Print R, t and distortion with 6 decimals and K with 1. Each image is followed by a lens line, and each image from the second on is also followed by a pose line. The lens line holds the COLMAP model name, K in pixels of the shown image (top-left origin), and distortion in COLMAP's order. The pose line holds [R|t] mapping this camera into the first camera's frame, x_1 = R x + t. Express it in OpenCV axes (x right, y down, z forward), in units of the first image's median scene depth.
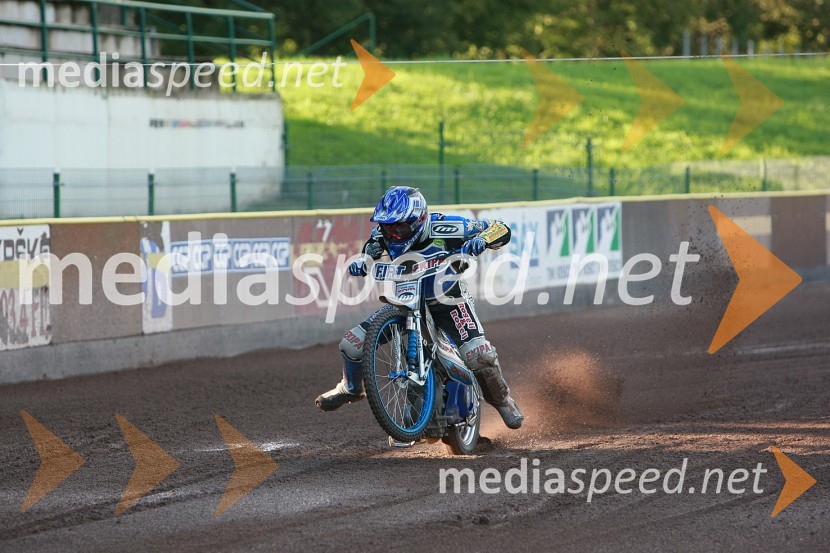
lens RADIAL K [[4950.9, 0, 415.0], [0, 4950.9, 276.5], [0, 0, 1]] dist [0.676135, 23.469068]
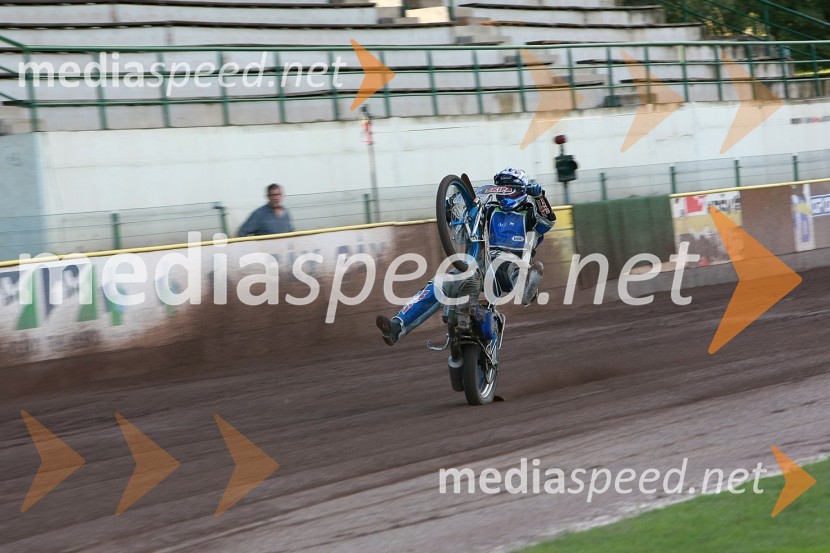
lens RADIAL K [[4029.4, 0, 415.0], [0, 4029.4, 276.5], [0, 0, 1]] dist [0.229589, 4.136599]
pose [[0.986506, -0.070707, -0.147668, 0.014707], [0.071916, 0.997407, 0.002858, 0.005234], [0.147083, -0.013439, 0.989033, -0.289300]]
